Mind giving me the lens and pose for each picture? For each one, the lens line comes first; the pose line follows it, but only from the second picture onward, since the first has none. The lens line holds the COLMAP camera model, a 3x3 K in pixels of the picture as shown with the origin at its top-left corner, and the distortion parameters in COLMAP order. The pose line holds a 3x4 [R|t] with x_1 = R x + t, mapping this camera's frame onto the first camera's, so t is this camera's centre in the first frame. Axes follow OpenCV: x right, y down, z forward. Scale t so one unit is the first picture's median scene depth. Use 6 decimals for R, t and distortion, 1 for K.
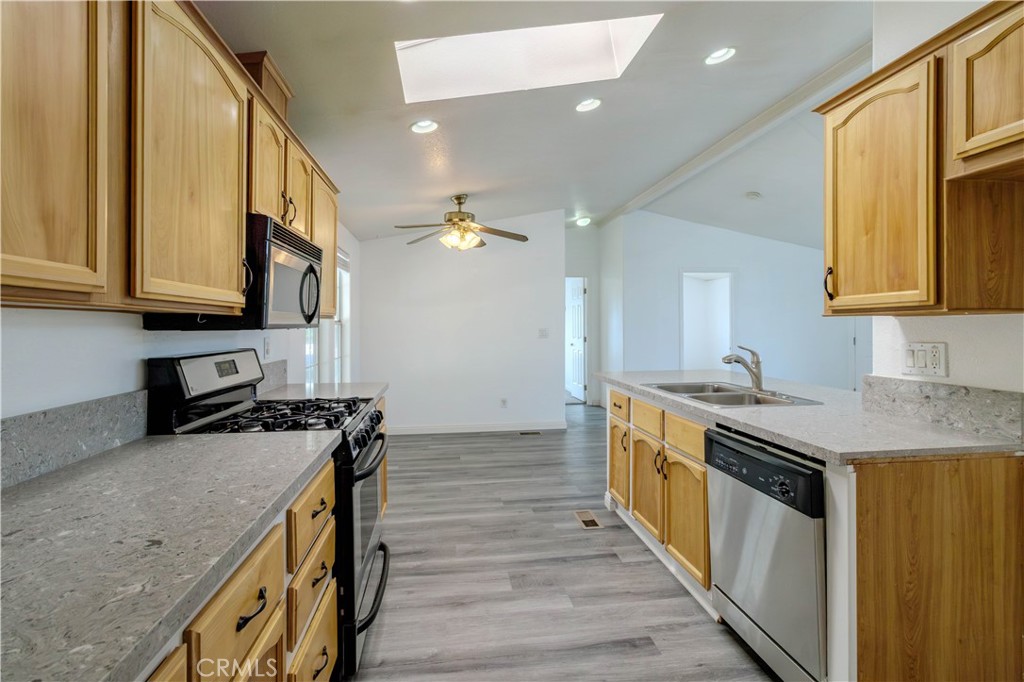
lens RADIAL K [[482.1, 0, 513.2], [0, 482.1, 327.2], [0, 0, 1]] dist [0.000739, 0.000108]
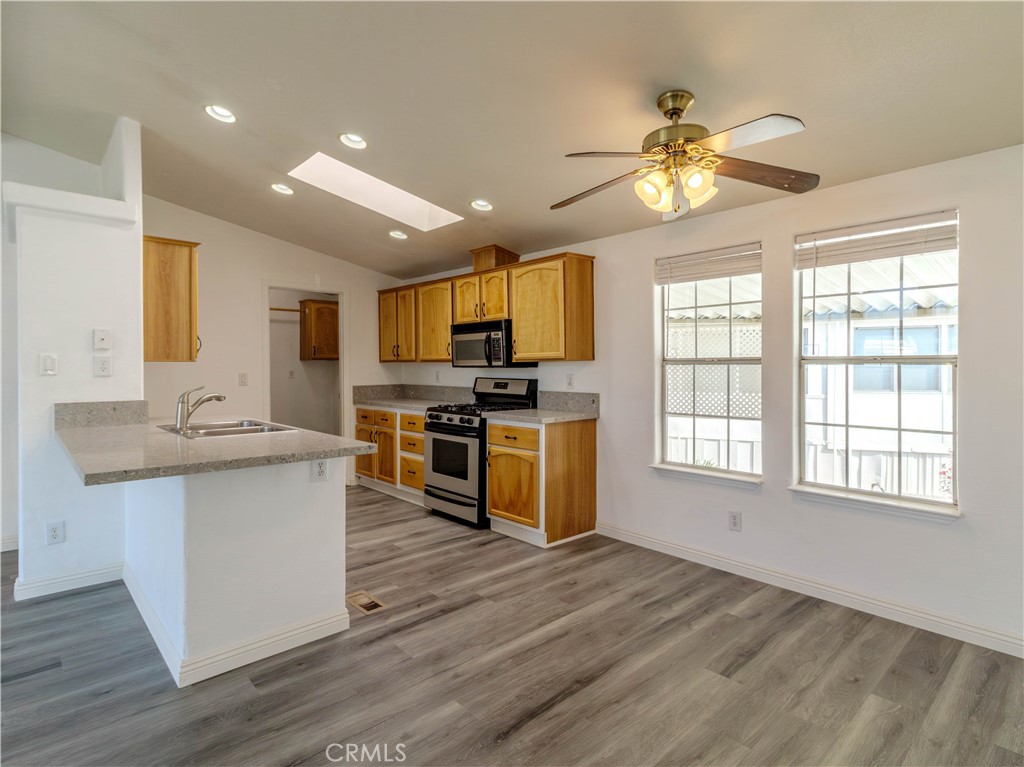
lens RADIAL K [[540.7, 0, 513.2], [0, 540.7, 368.2], [0, 0, 1]] dist [0.006940, 0.001140]
pose [[-0.825935, 0.004627, -0.563747, 0.582508], [-0.000576, 0.999959, 0.009051, -0.012606], [0.563765, 0.007800, -0.825898, 2.390286]]
